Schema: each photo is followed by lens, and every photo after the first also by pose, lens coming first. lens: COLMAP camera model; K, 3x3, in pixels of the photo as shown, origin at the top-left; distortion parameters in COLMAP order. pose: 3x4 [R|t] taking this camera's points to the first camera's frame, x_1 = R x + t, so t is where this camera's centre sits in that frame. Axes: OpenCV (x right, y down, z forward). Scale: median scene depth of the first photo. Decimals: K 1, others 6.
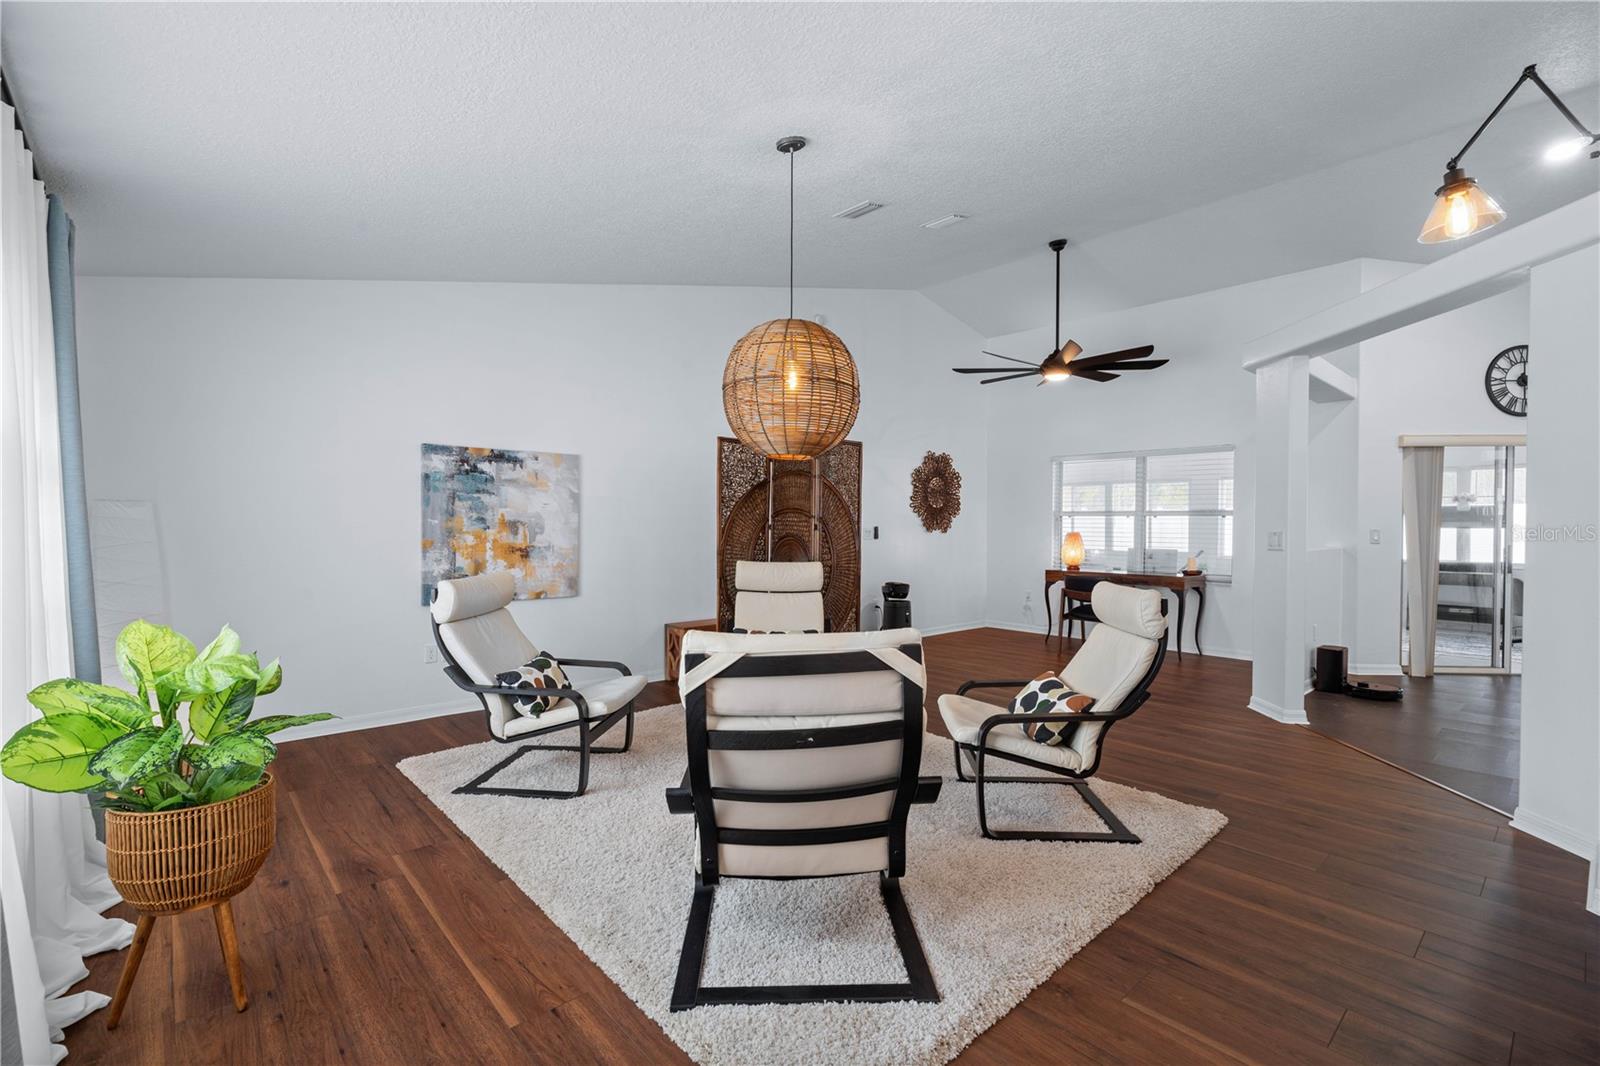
lens RADIAL K [[719.5, 0, 807.8], [0, 719.5, 531.1], [0, 0, 1]] dist [-0.002101, -0.000118]
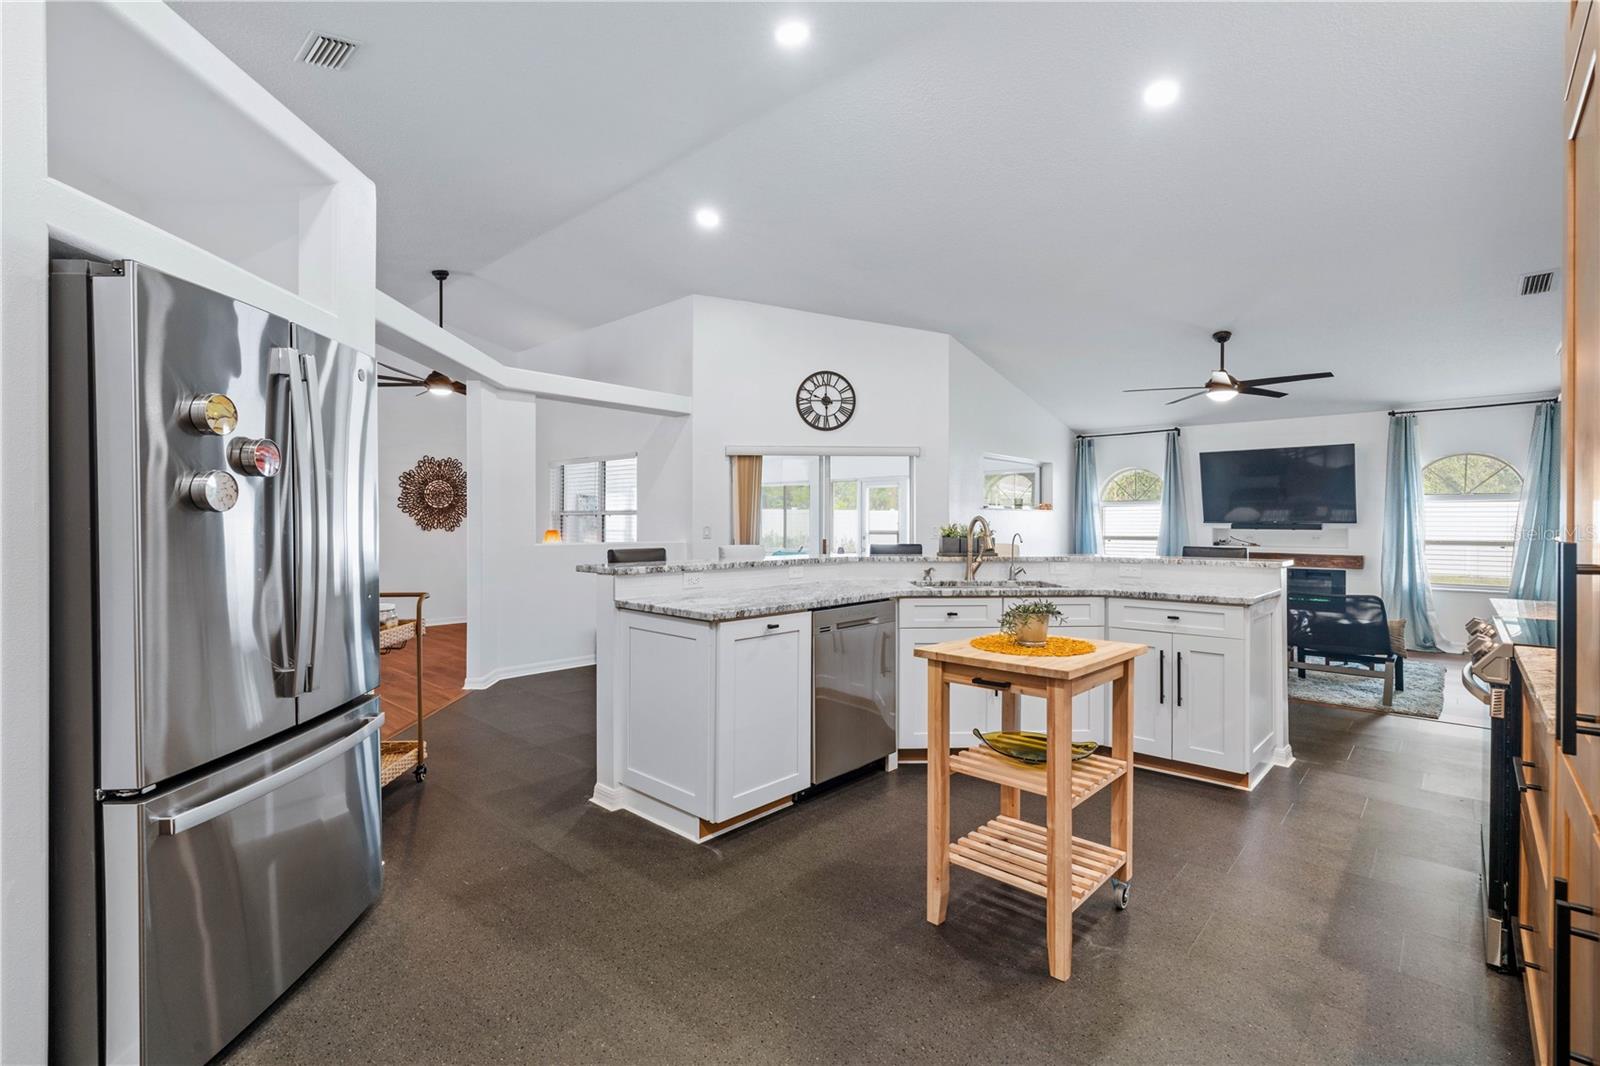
lens RADIAL K [[719.5, 0, 807.8], [0, 719.5, 531.1], [0, 0, 1]] dist [-0.002101, -0.000118]
pose [[0.995209, -0.002252, 0.097741, 0.826395], [0.002597, 0.999991, -0.003406, 0.009711], [-0.097732, 0.003643, 0.995206, -0.175792]]
